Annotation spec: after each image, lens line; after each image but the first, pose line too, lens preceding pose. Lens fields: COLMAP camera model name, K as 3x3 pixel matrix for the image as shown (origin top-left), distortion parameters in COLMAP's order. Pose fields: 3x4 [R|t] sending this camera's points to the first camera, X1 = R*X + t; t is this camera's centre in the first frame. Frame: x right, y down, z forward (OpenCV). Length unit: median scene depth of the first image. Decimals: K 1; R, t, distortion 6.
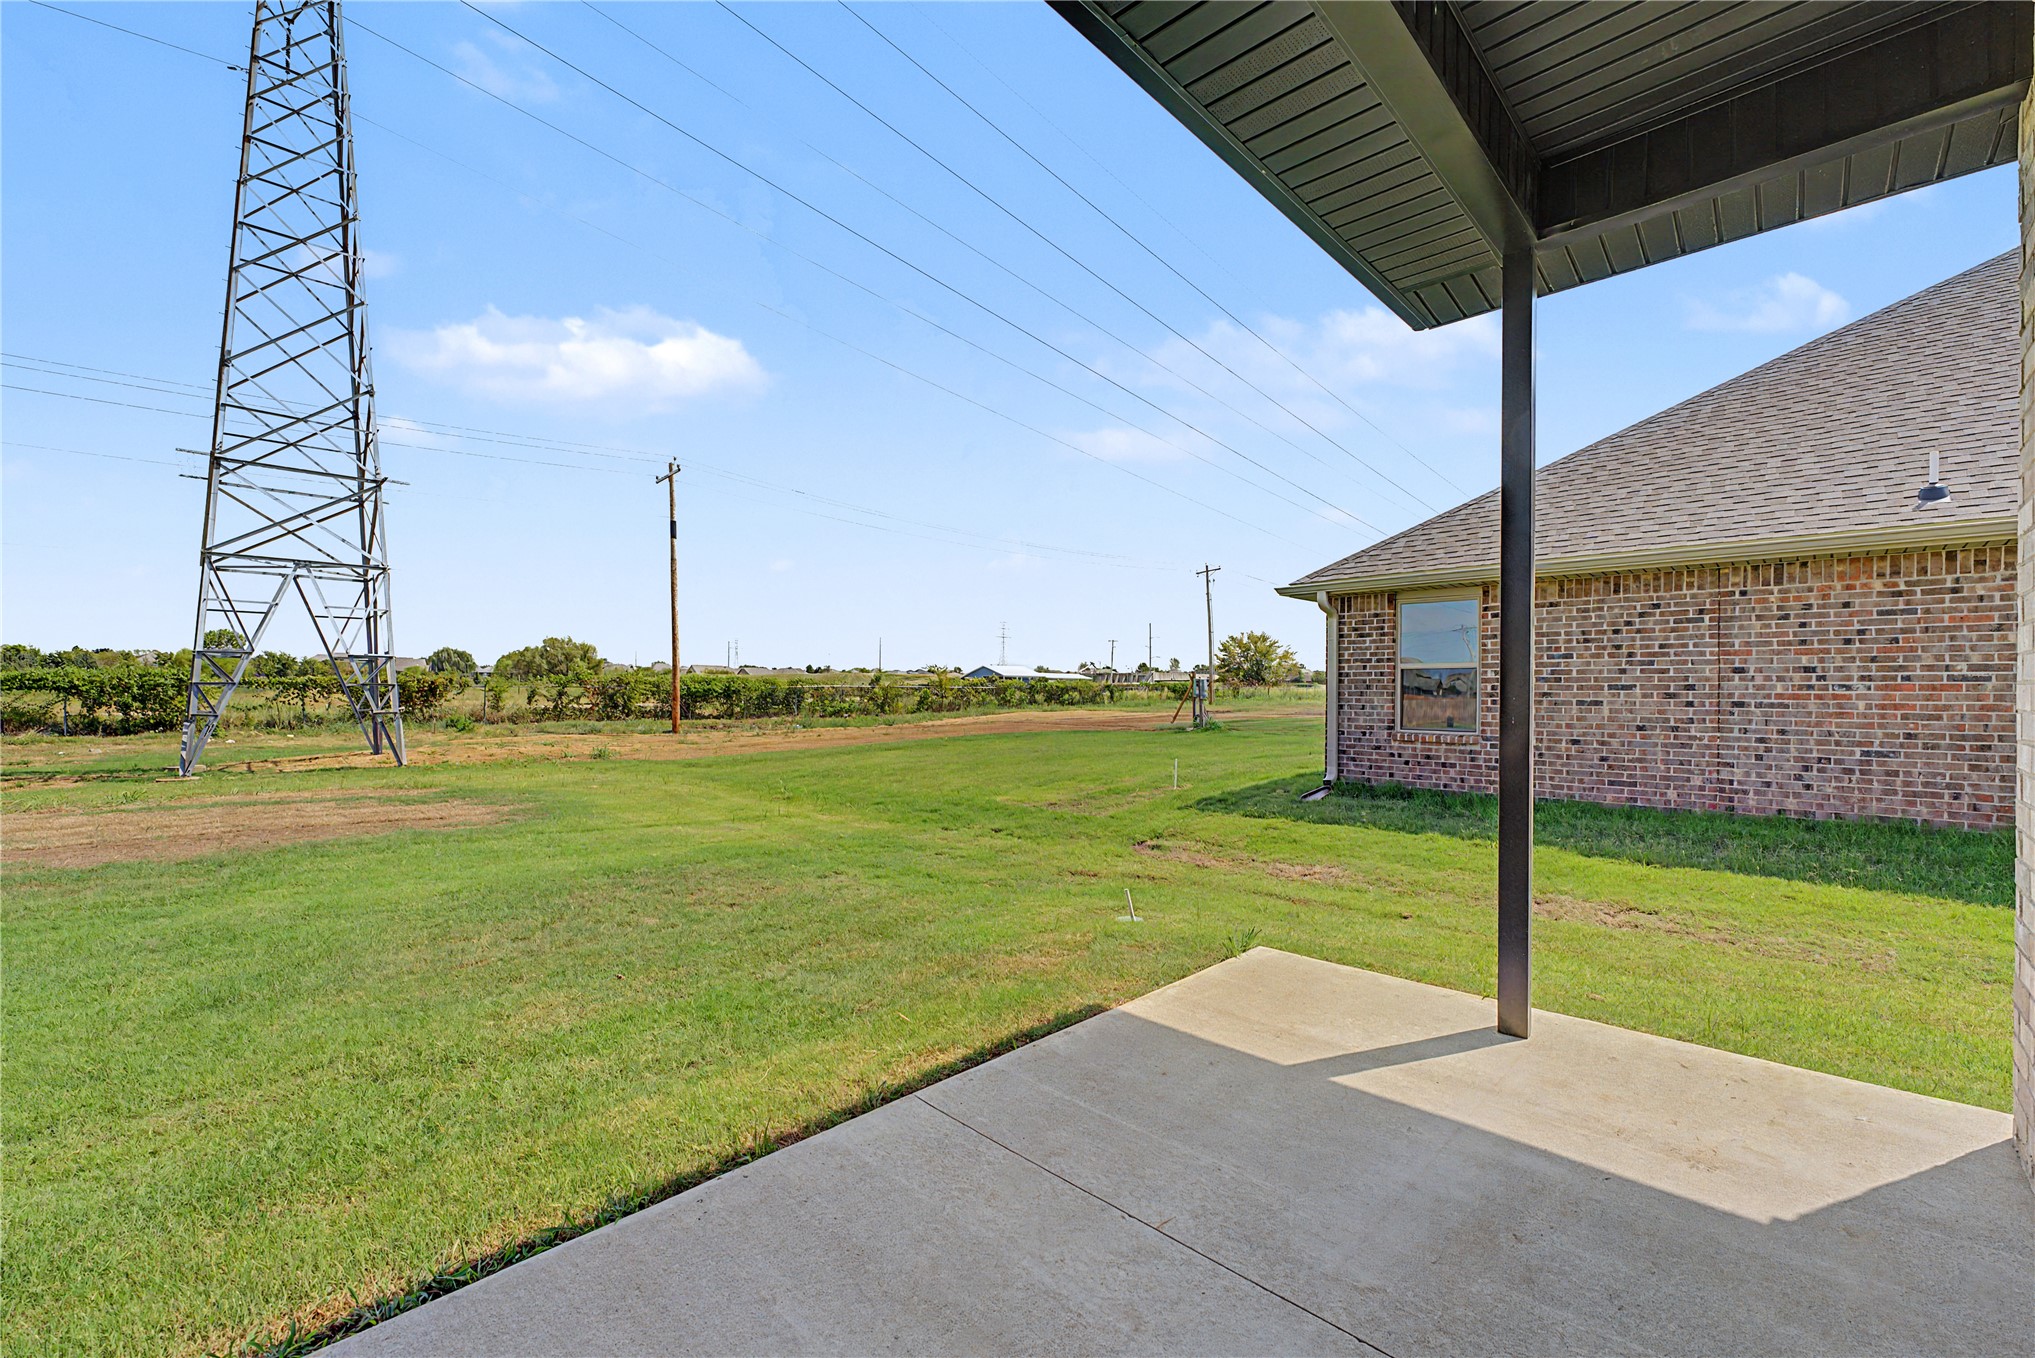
lens RADIAL K [[830.2, 0, 1014.4], [0, 830.2, 692.2], [0, 0, 1]] dist [0.000855, 0.000047]
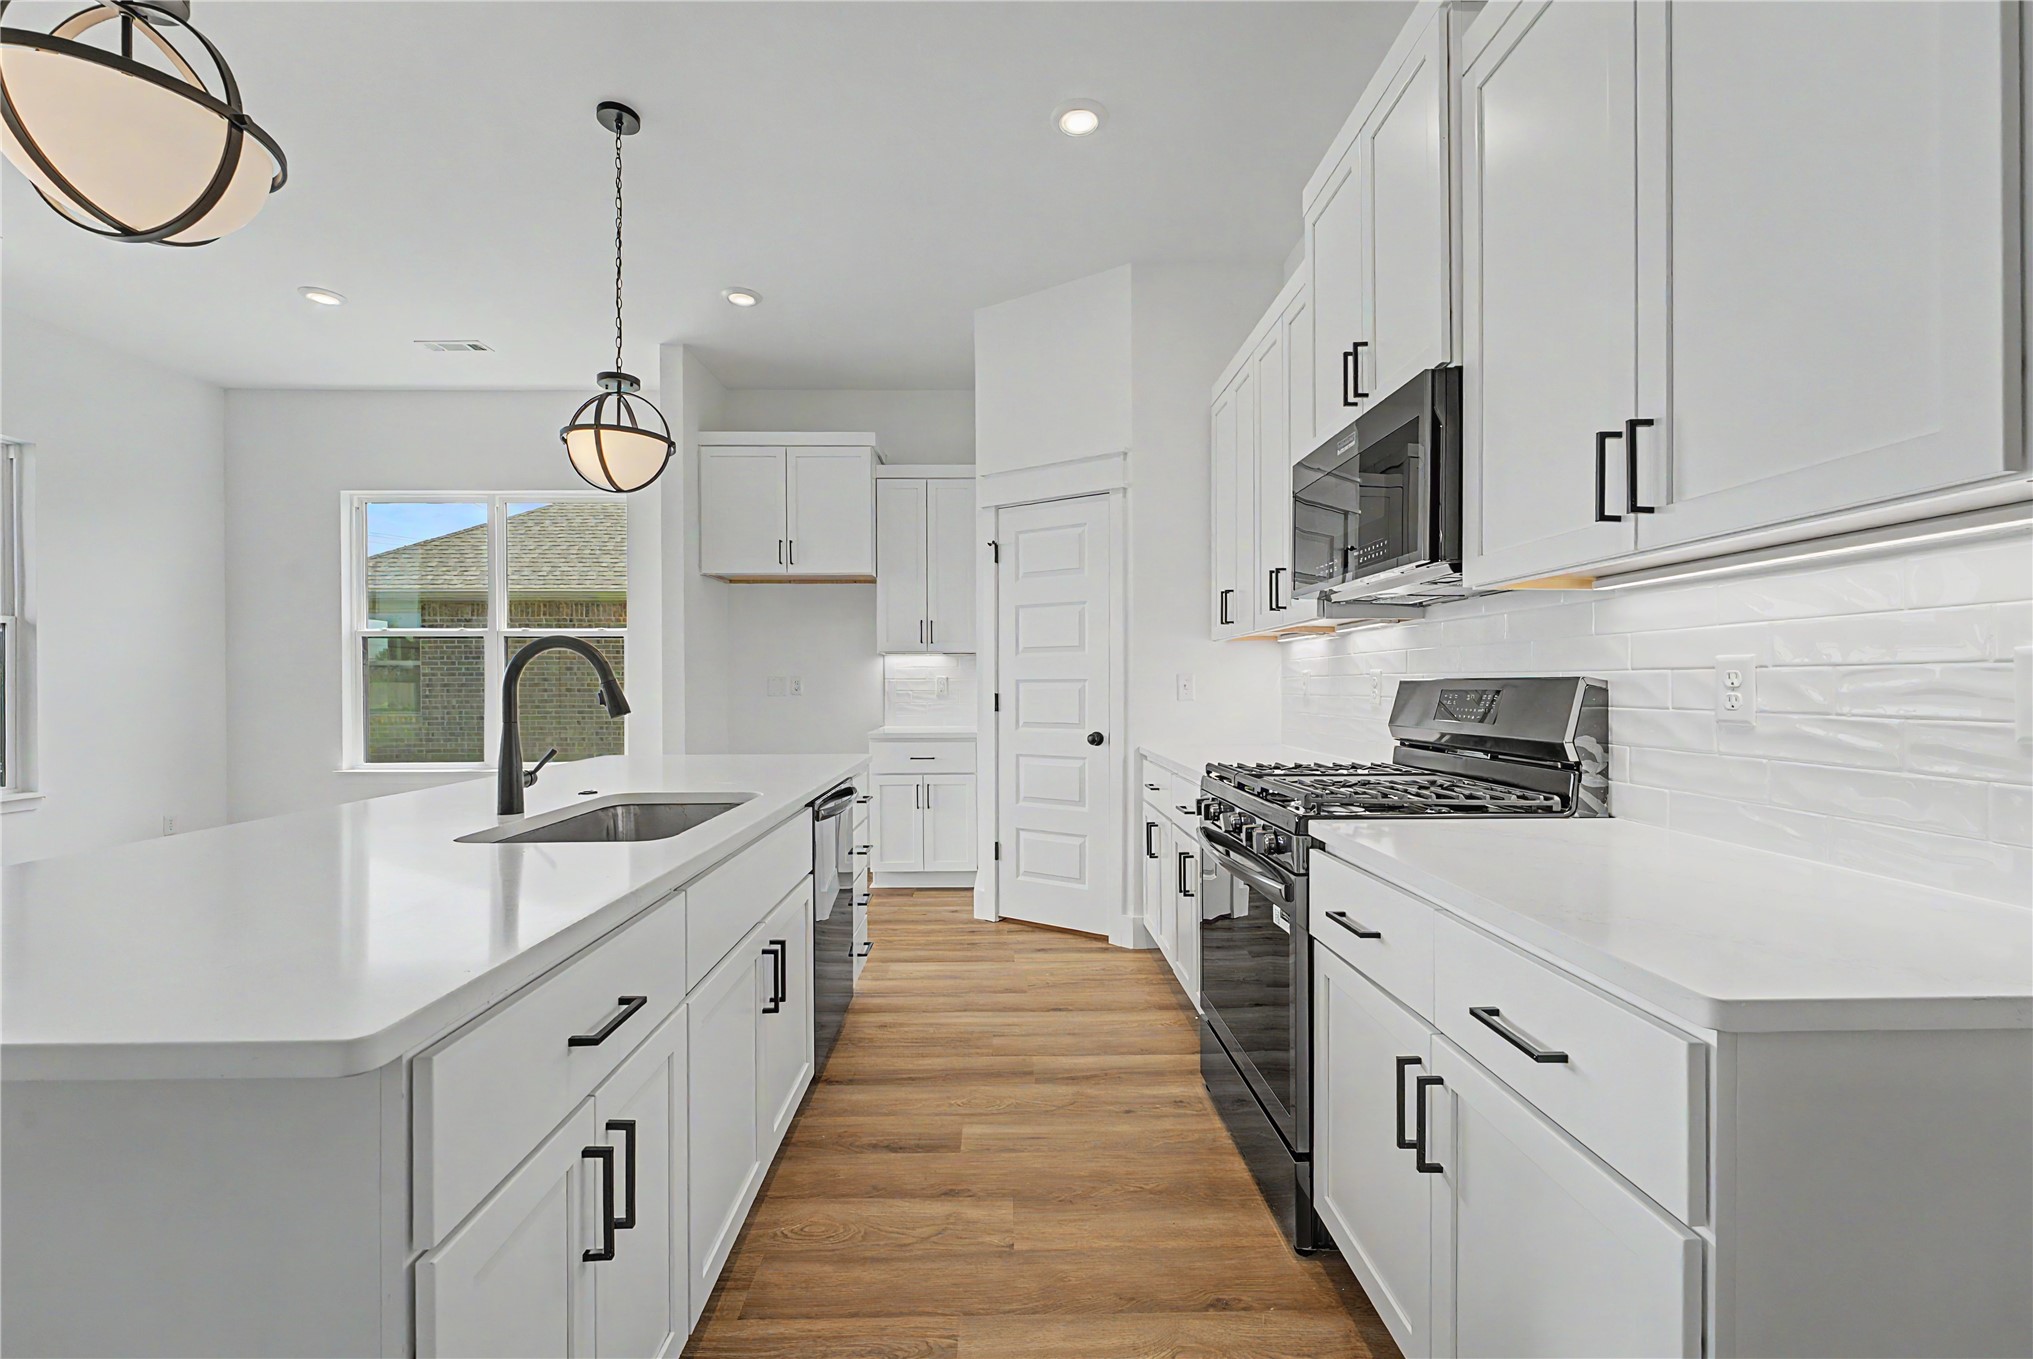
lens RADIAL K [[829.3, 0, 1010.8], [0, 829.3, 688.8], [0, 0, 1]] dist [0.000855, 0.000047]
pose [[0.697665, -0.010839, 0.716342, 0.334936], [0.006155, 0.999939, 0.009136, 0.002330], [-0.716398, -0.001965, 0.697689, -0.733572]]
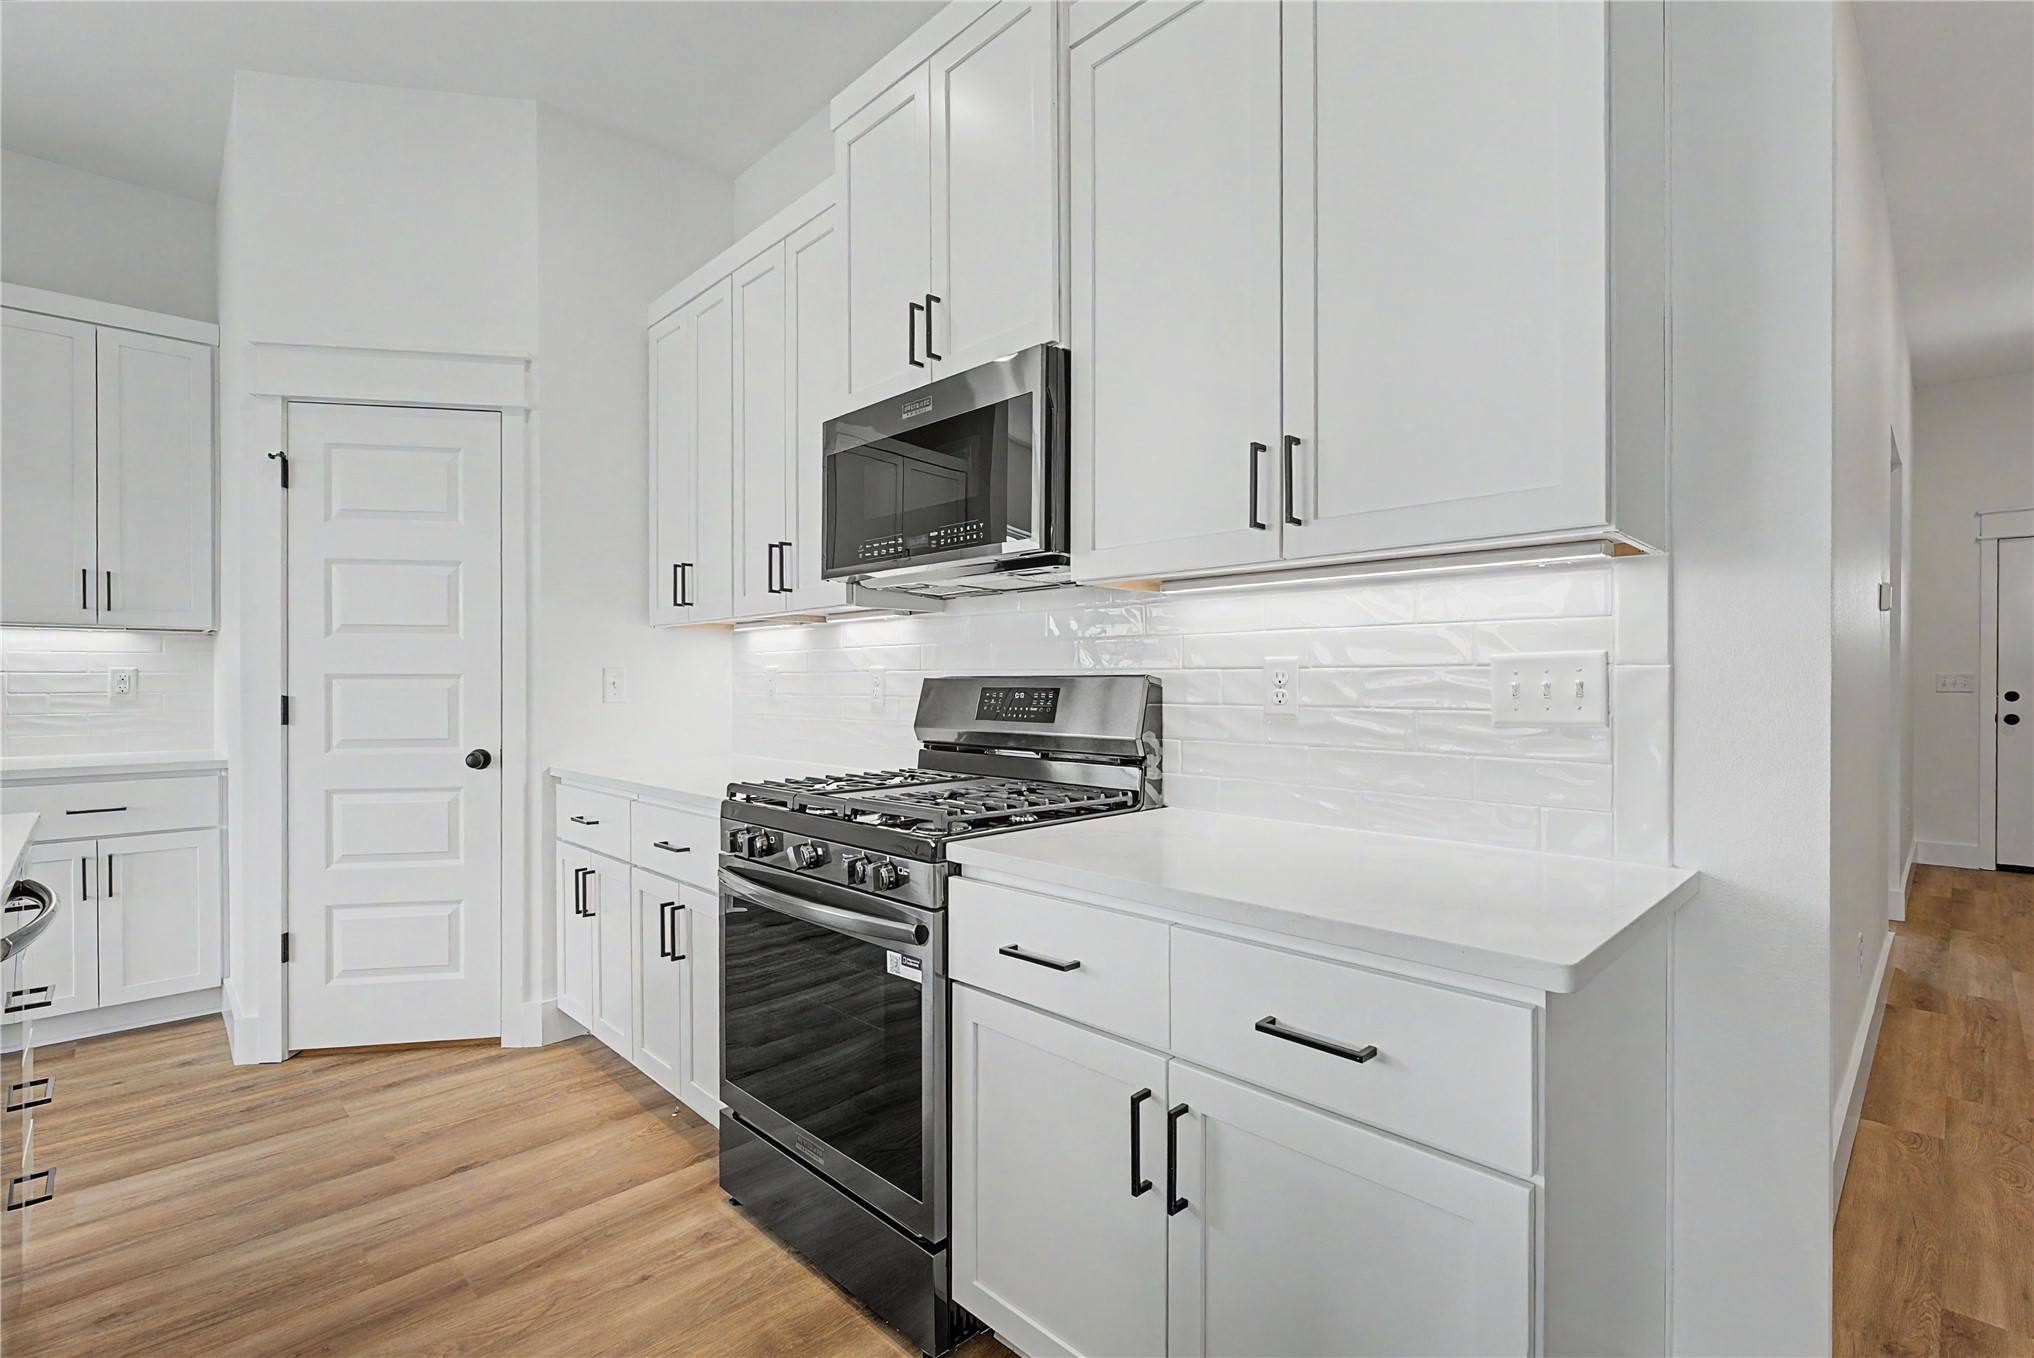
lens RADIAL K [[930.1, 0, 1023.7], [0, 930.1, 682.9], [0, 0, 1]] dist [0.005256, -0.000605]
pose [[0.014966, -0.008265, 0.999854, 0.339570], [0.000886, 0.999966, 0.008252, 0.002065], [-0.999888, 0.000763, 0.014973, -0.653380]]
